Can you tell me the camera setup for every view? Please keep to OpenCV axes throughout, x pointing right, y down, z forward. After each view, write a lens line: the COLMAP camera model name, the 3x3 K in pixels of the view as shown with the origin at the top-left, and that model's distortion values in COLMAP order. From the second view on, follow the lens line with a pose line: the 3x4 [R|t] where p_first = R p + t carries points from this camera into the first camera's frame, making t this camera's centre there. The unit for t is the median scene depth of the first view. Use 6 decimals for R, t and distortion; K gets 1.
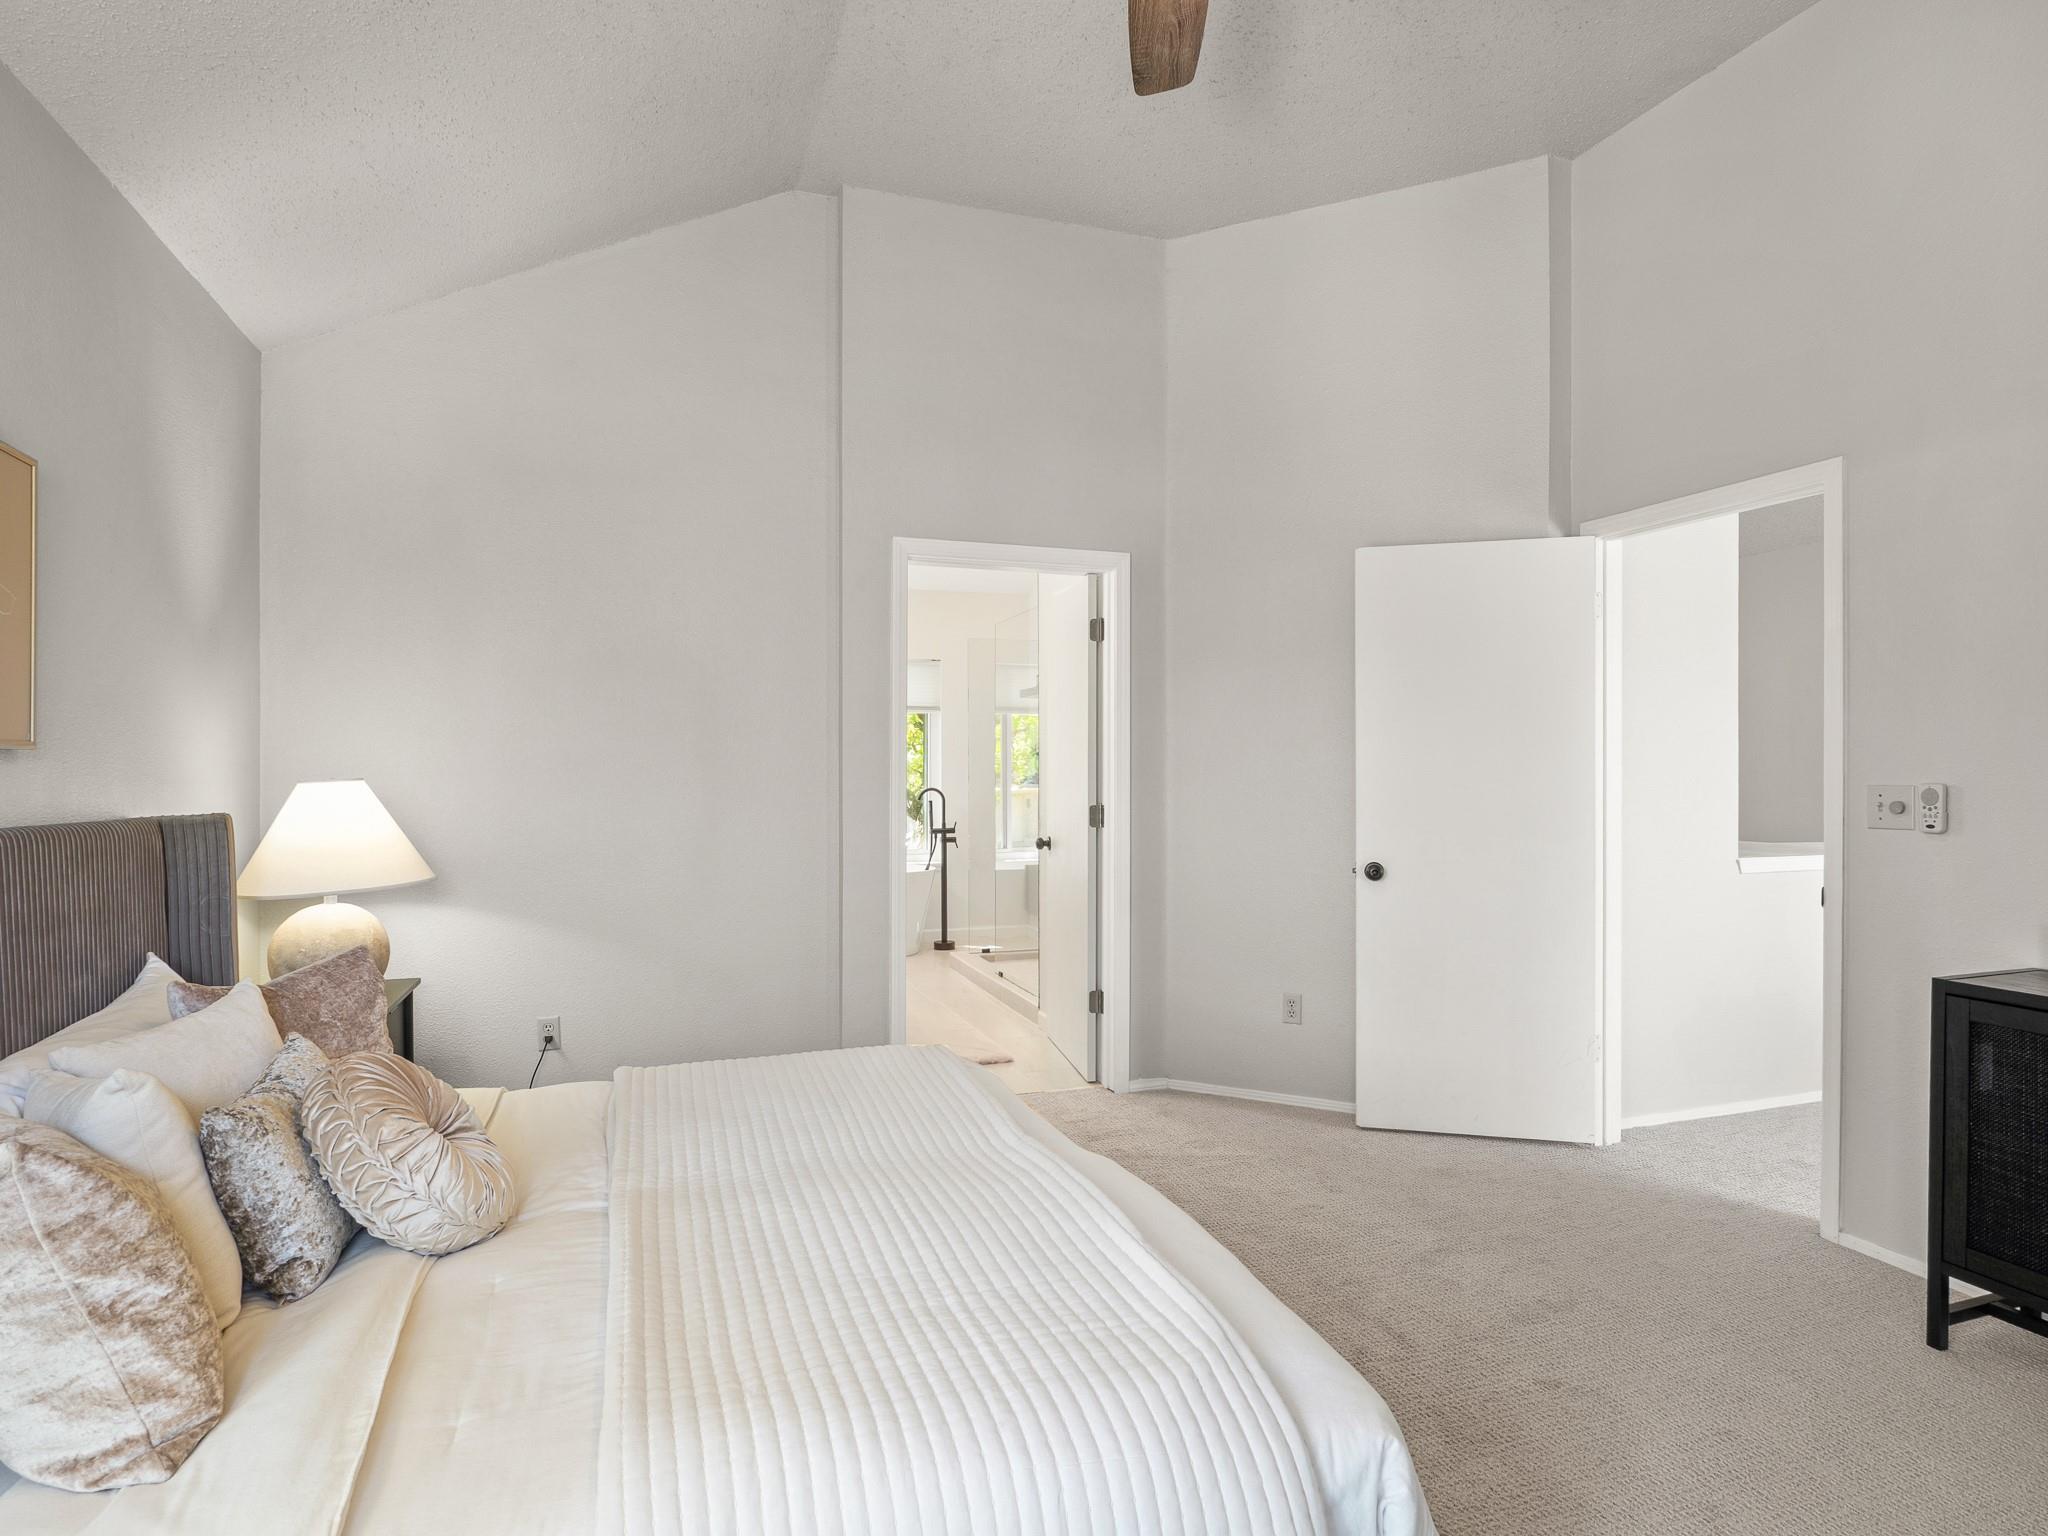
lens RADIAL K [[1115.9, 0, 1024.4], [0, 1115.9, 772.8], [0, 0, 1]] dist [0.000825, -0.001134]
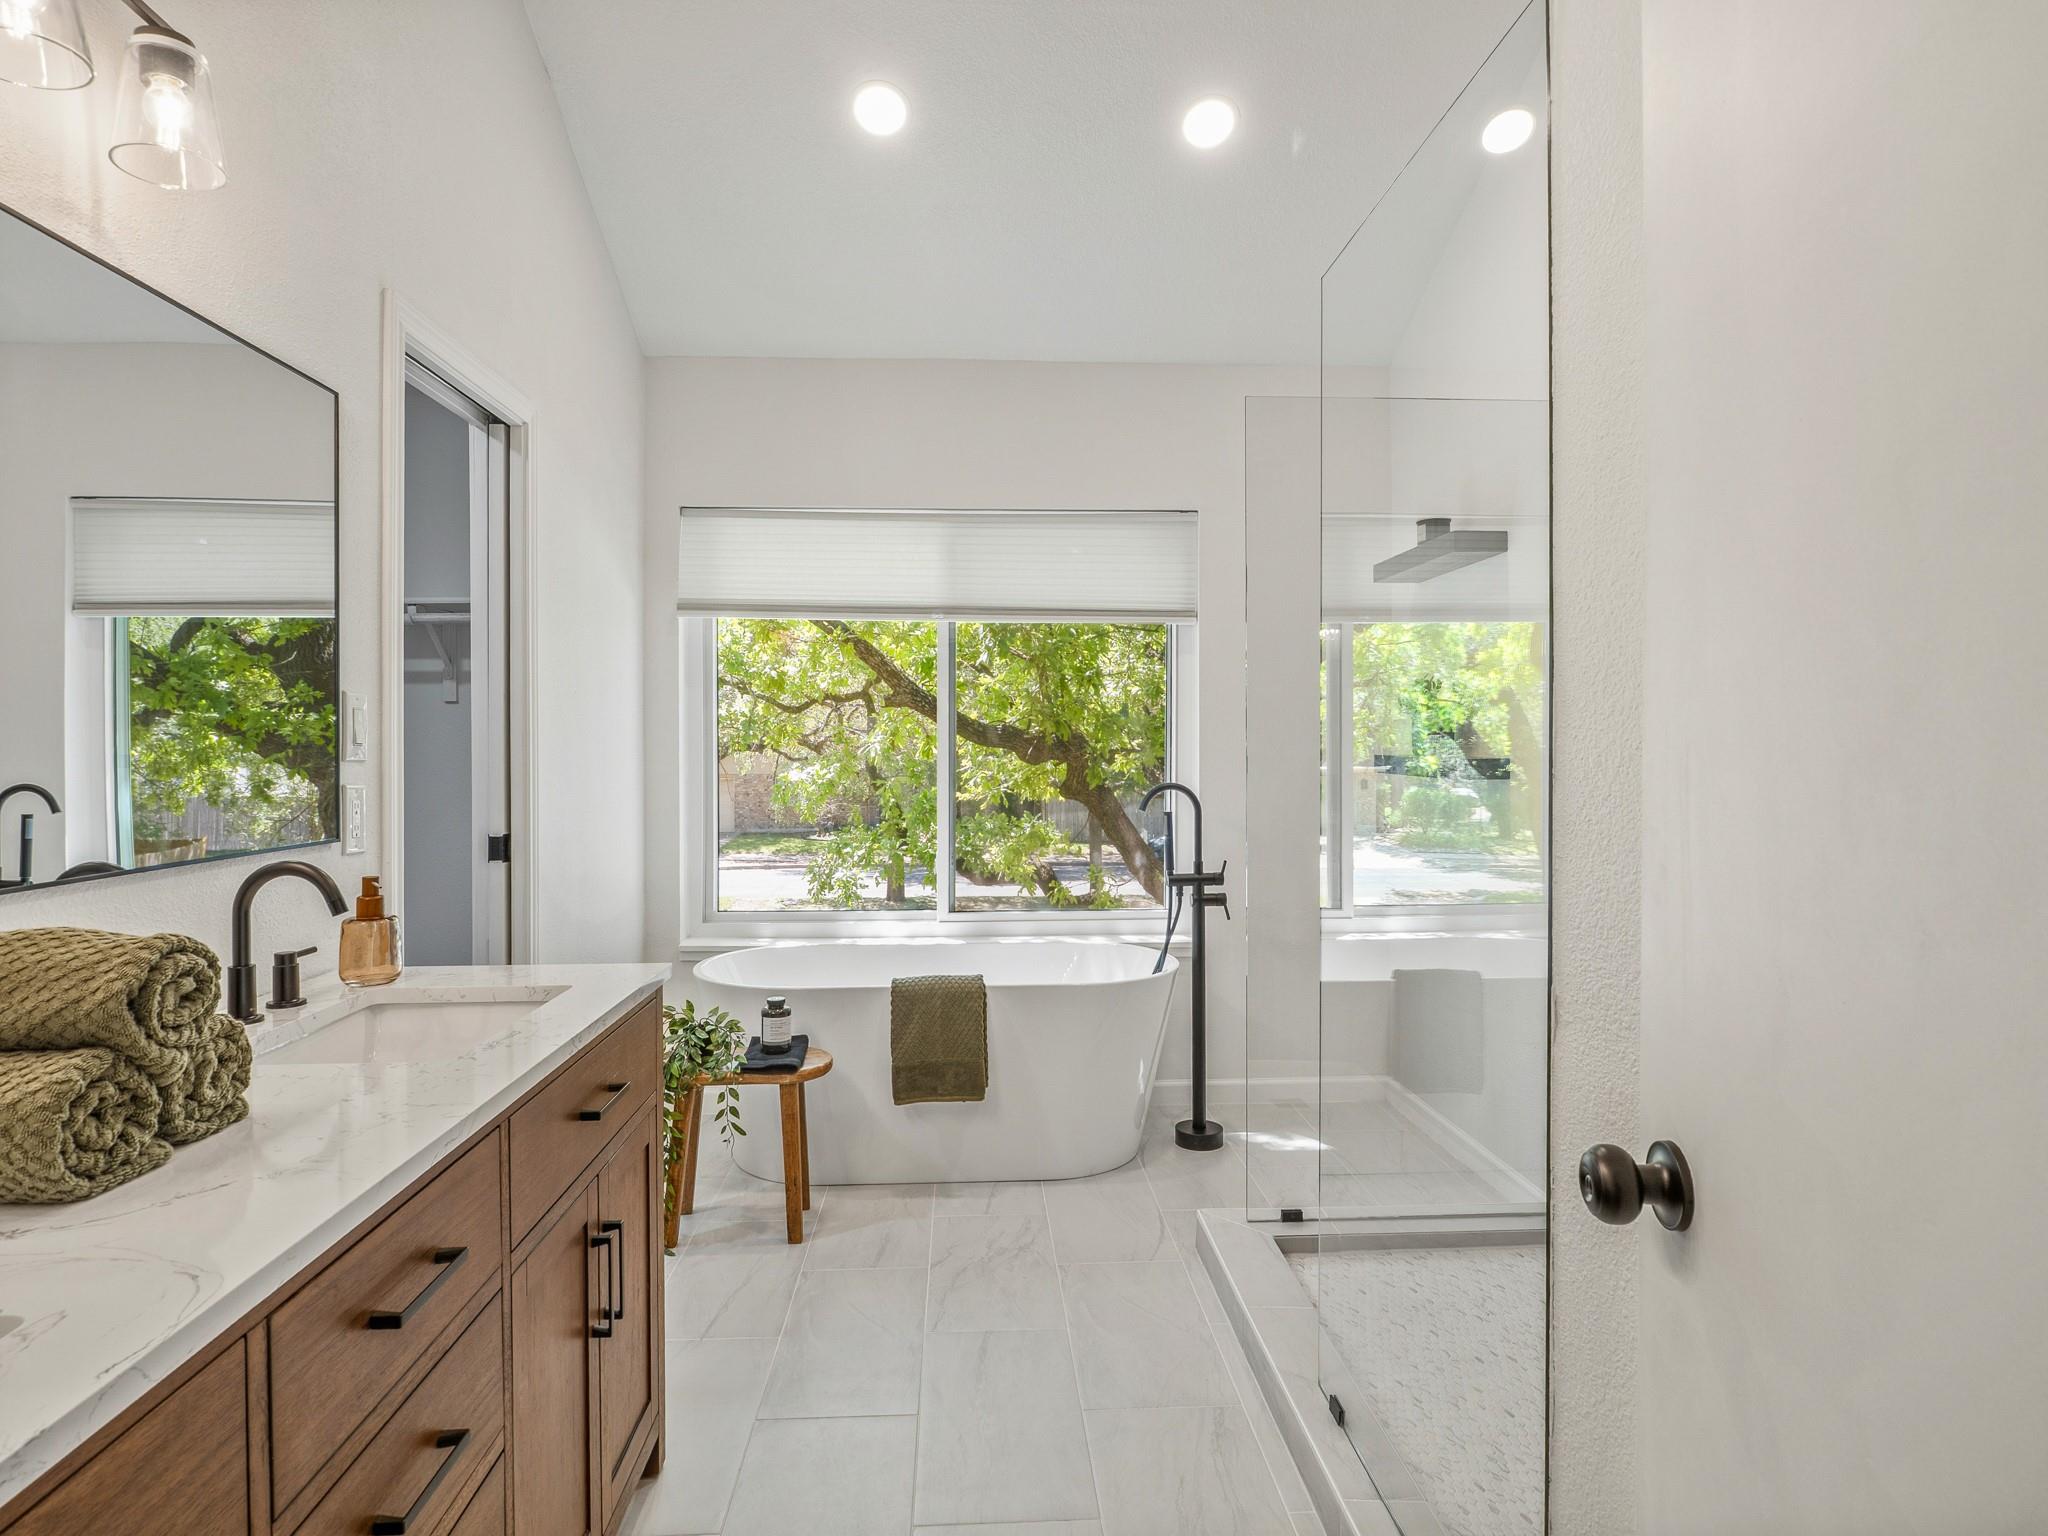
lens RADIAL K [[1115.9, 0, 1030.5], [0, 1115.9, 755.6], [0, 0, 1]] dist [0.000825, -0.001134]
pose [[0.960792, 0.002096, -0.277263, -0.012448], [0.000847, 0.999945, 0.010494, -0.002989], [0.277269, -0.010318, 0.960737, 0.548614]]
